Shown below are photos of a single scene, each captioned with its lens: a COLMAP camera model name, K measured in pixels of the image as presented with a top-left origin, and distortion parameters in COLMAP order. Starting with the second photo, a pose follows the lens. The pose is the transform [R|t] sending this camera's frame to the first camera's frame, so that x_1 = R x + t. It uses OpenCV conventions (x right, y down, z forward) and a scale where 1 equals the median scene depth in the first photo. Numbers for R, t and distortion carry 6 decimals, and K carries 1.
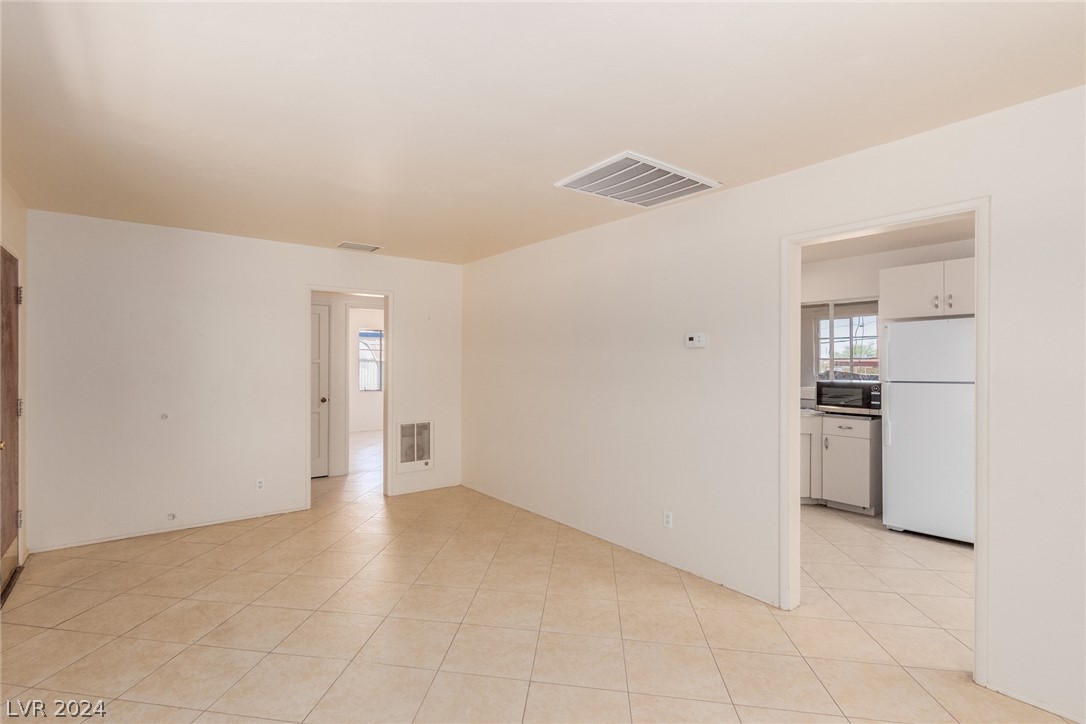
lens RADIAL K [[501.2, 0, 516.6], [0, 501.2, 366.3], [0, 0, 1]] dist [0.001481, -0.001373]
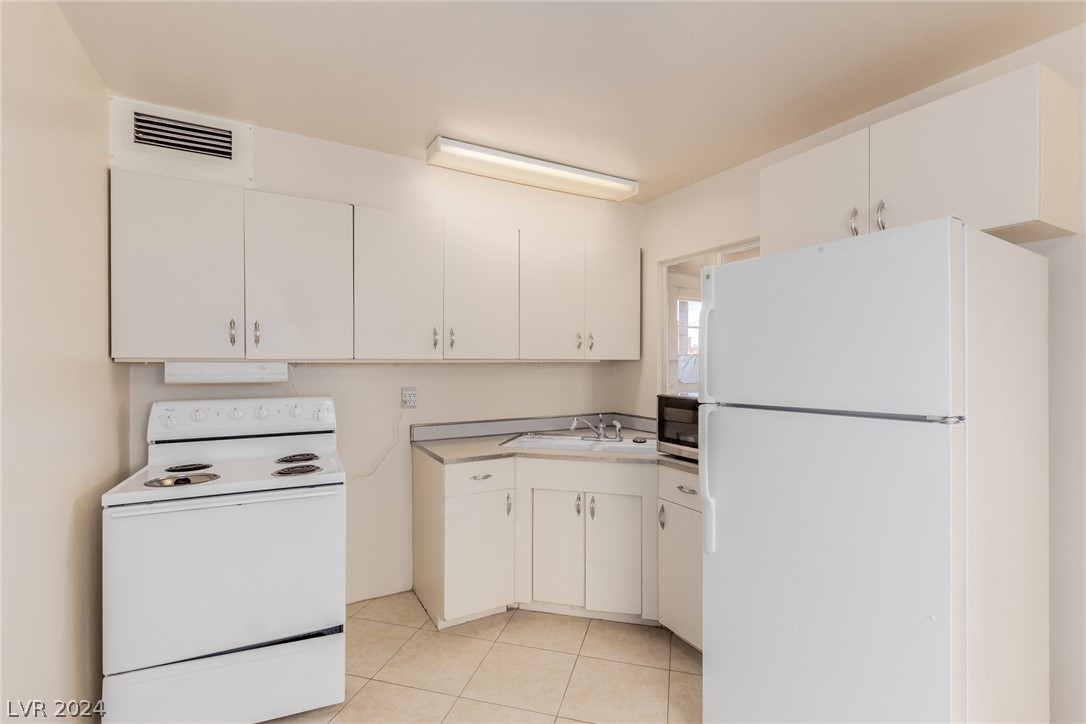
lens RADIAL K [[501.2, 0, 562.1], [0, 501.2, 361.4], [0, 0, 1]] dist [0.001481, -0.001373]
pose [[0.994619, -0.003065, -0.103557, 0.583374], [0.002784, 0.999992, -0.002862, -0.003732], [0.103565, 0.002558, 0.994619, 0.494944]]
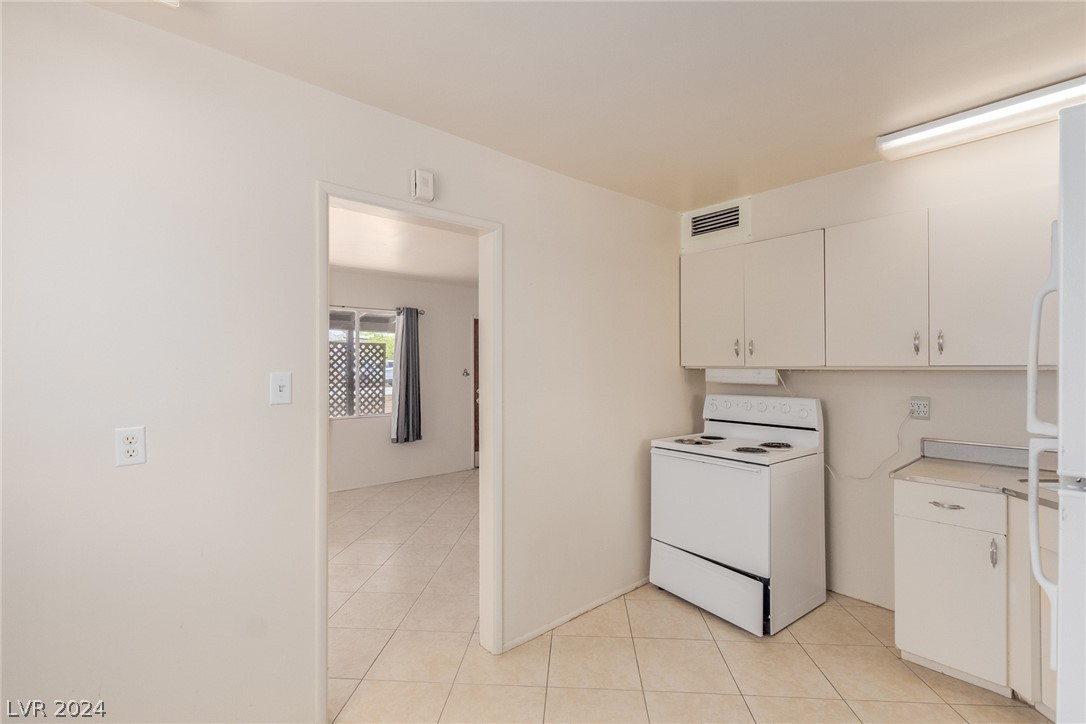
lens RADIAL K [[501.2, 0, 539.4], [0, 501.2, 358.0], [0, 0, 1]] dist [0.001481, -0.001373]
pose [[0.072793, -0.022275, -0.997098, 0.844545], [-0.004024, 0.999736, -0.022627, -0.003379], [0.997339, 0.005659, 0.072685, 0.607180]]
